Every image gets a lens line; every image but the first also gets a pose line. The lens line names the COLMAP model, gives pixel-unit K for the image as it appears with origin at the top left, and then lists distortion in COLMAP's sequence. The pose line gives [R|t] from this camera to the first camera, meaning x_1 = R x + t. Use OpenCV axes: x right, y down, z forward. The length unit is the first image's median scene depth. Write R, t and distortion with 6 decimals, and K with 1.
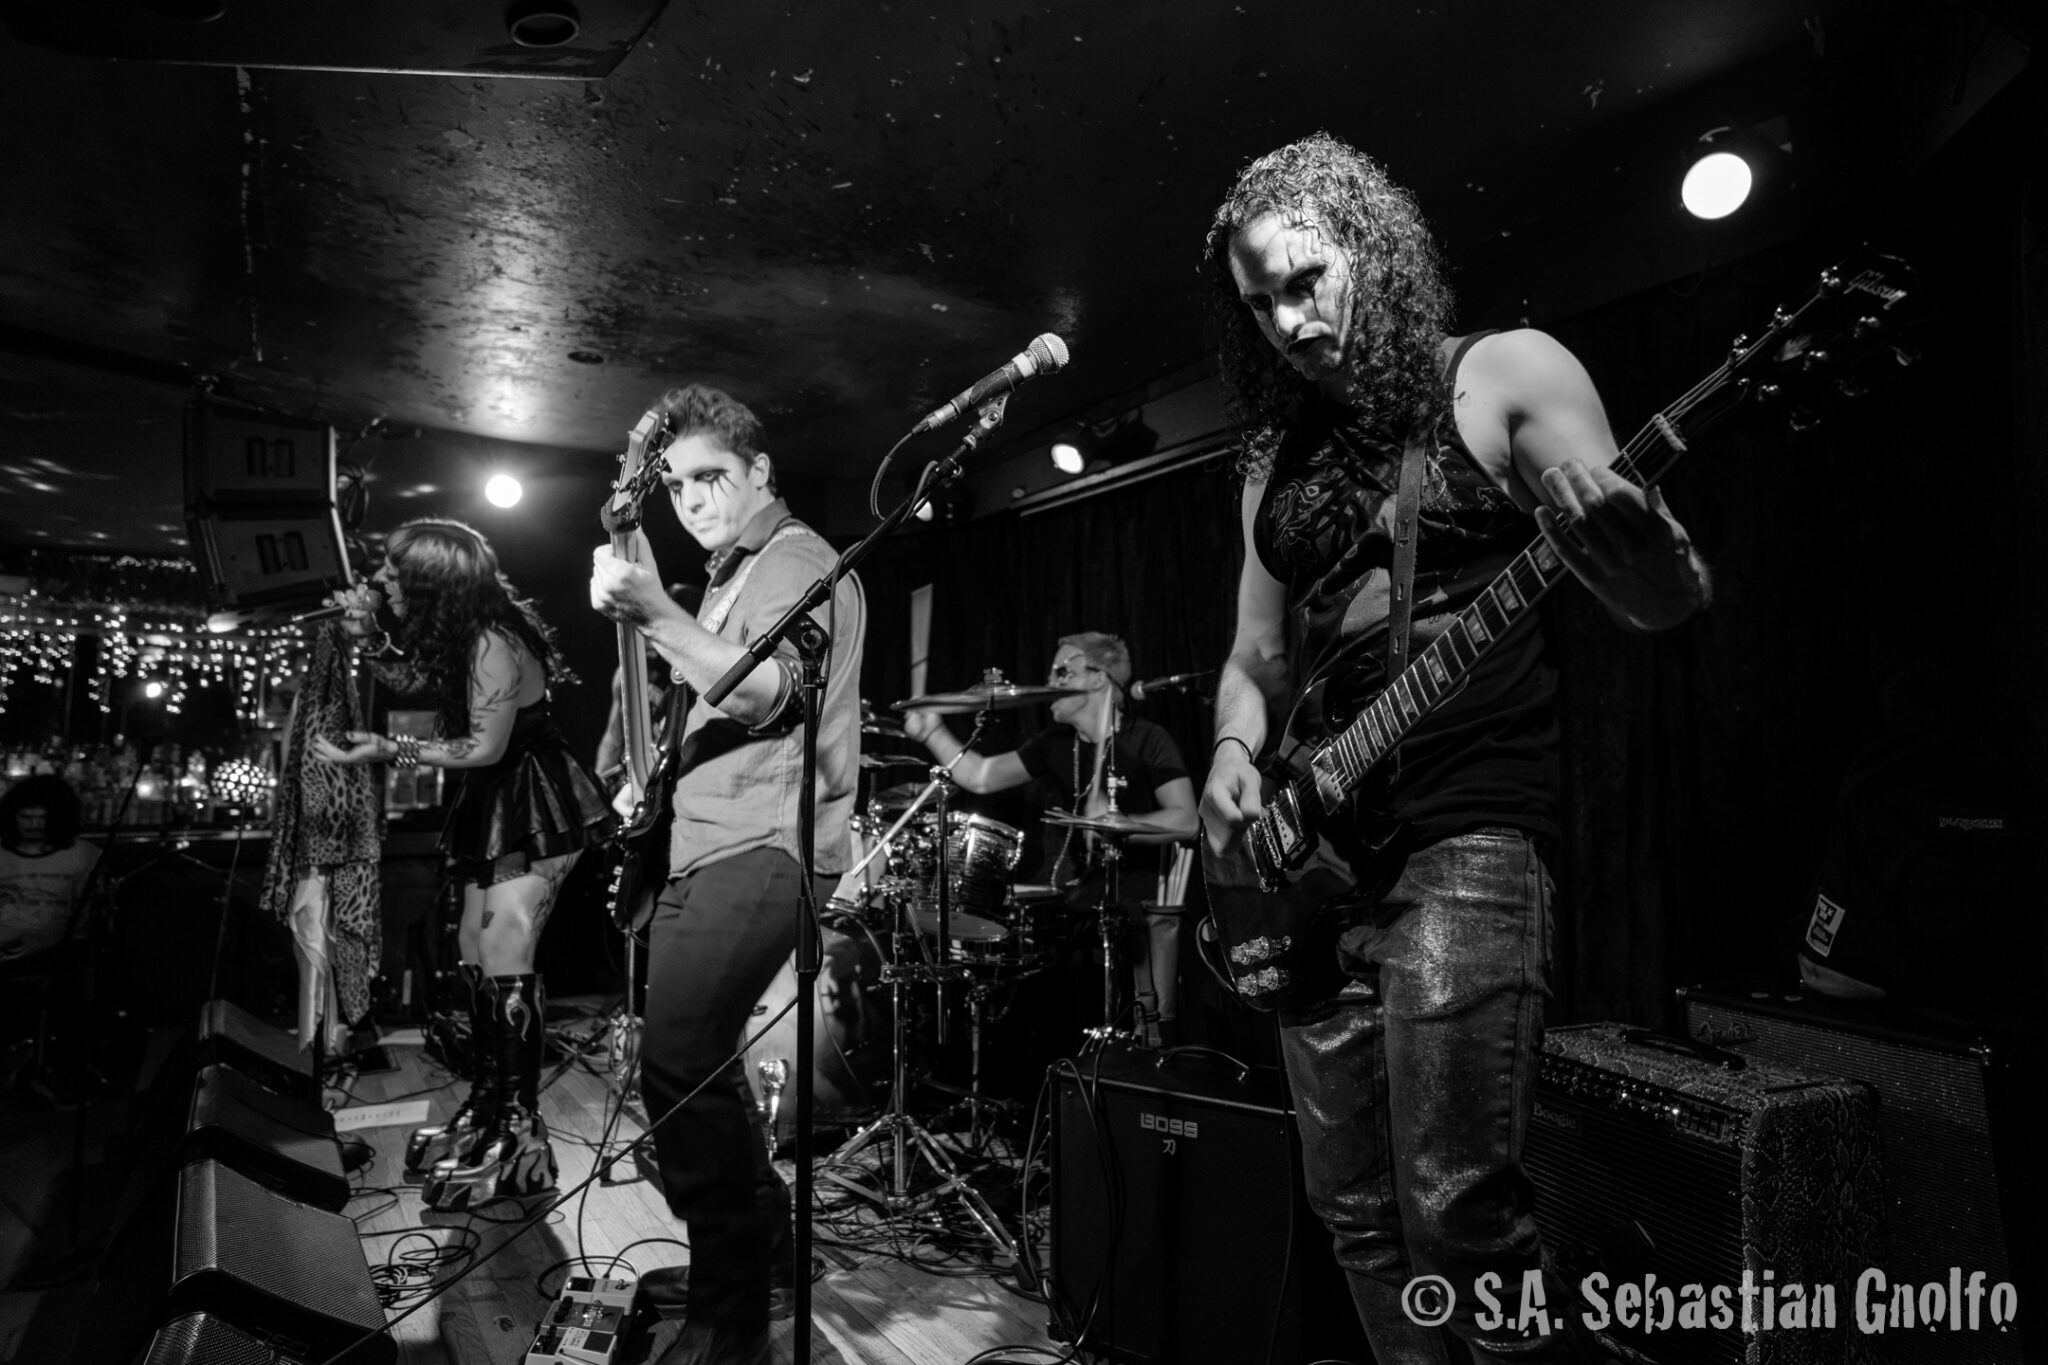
lens RADIAL K [[1183.5, 0, 1044.9], [0, 1183.5, 675.4], [0, 0, 1]] dist [-0.066500, -0.000096]
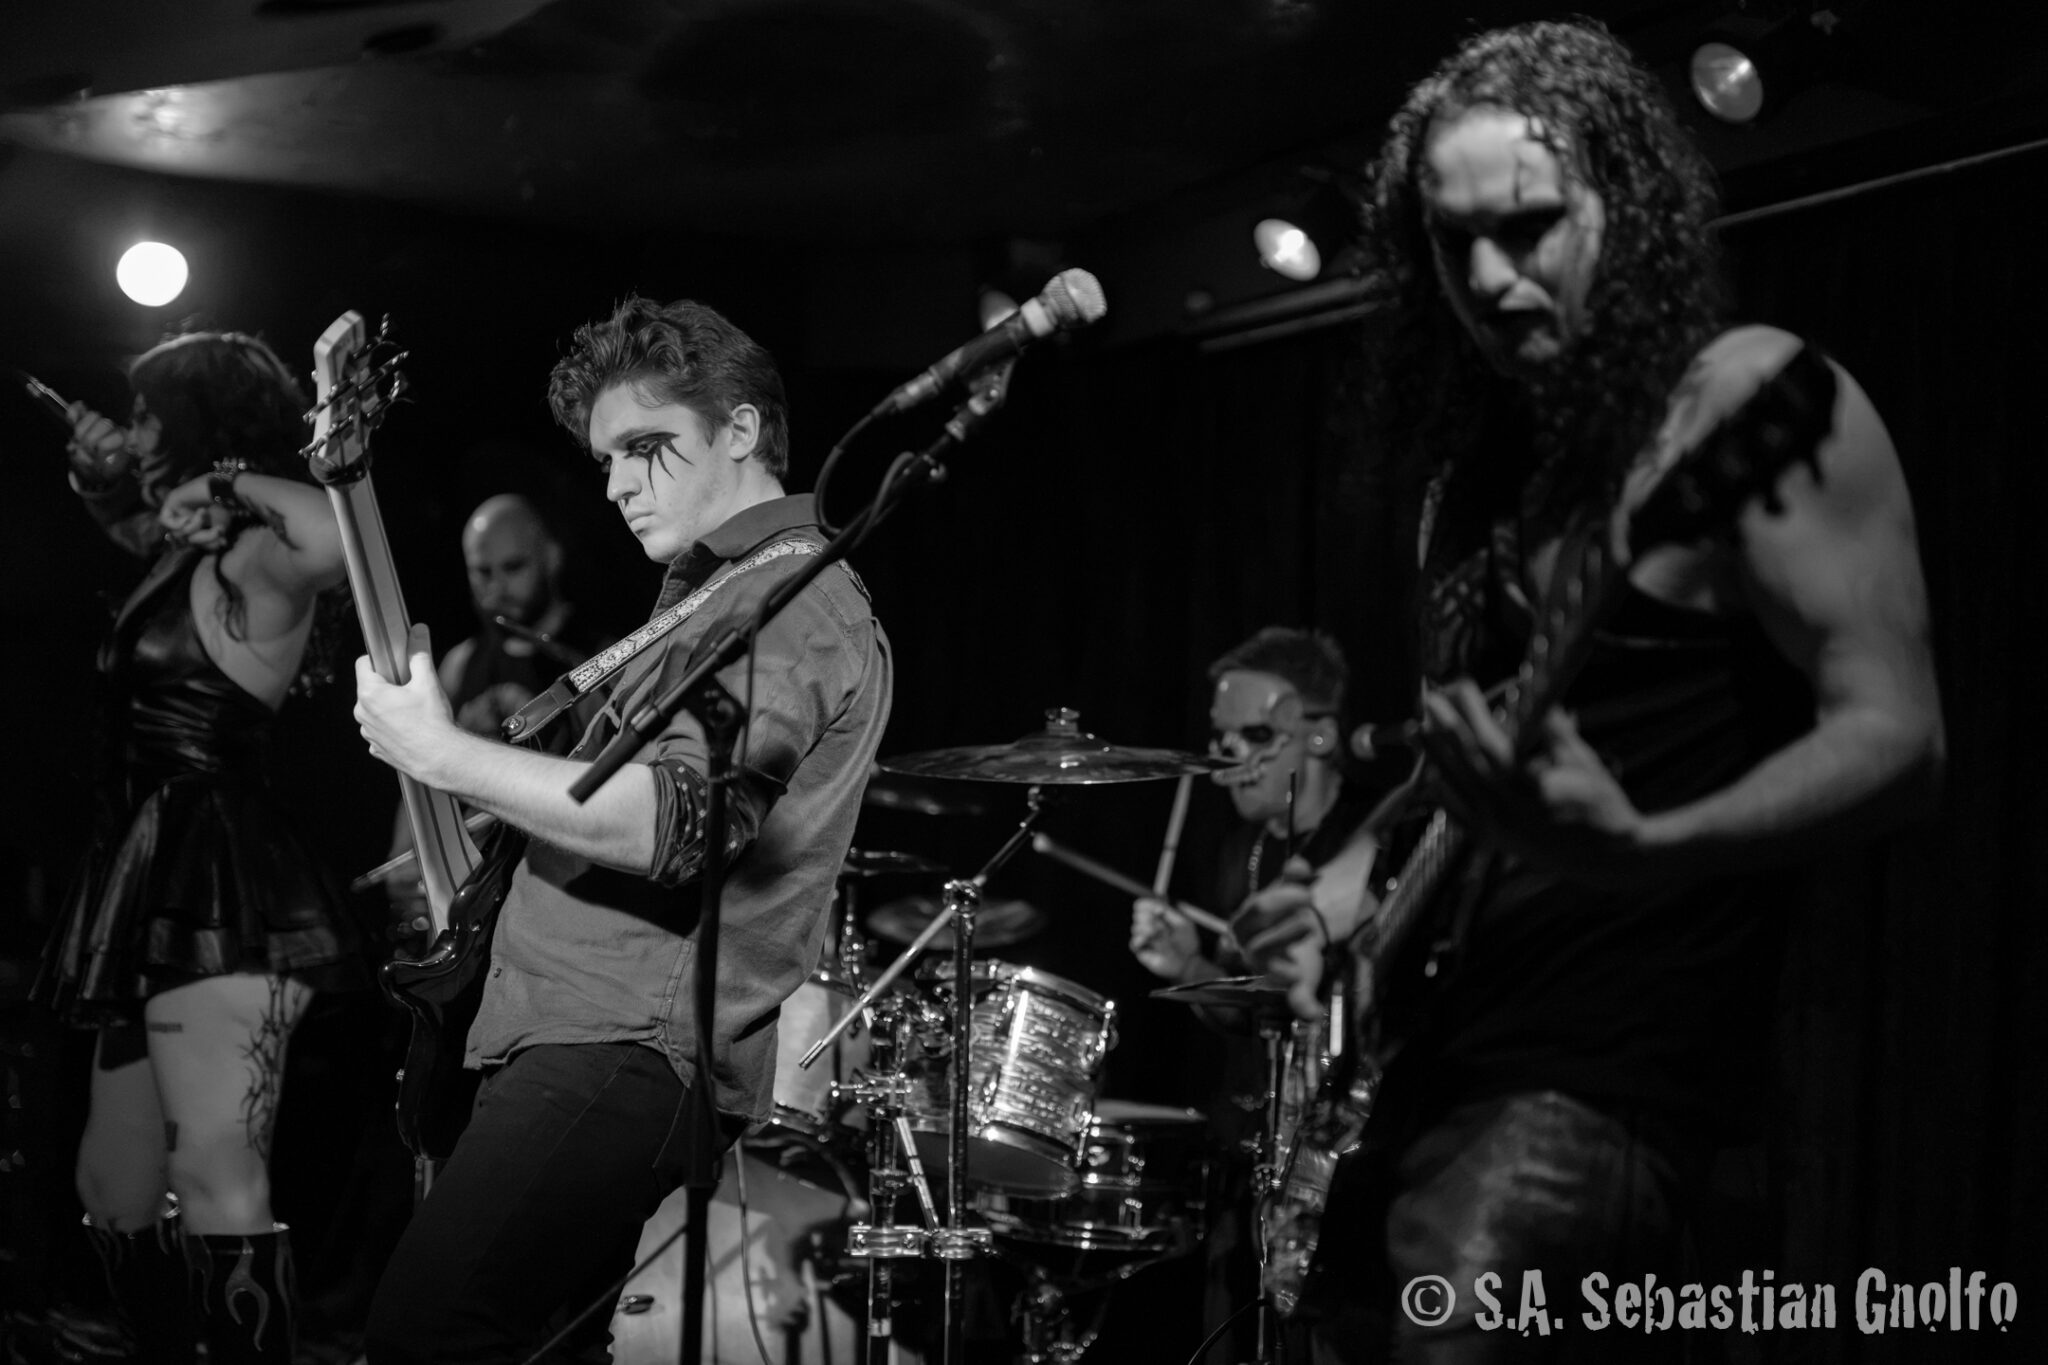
lens RADIAL K [[2833.1, 0, 1019.4], [0, 2833.1, 685.5], [0, 0, 1]] dist [0.030262, 0.000000]
pose [[0.993011, 0.028748, -0.114465, 0.092913], [-0.026216, 0.999379, 0.023565, -0.050223], [0.115072, -0.020400, 0.993148, -0.354384]]
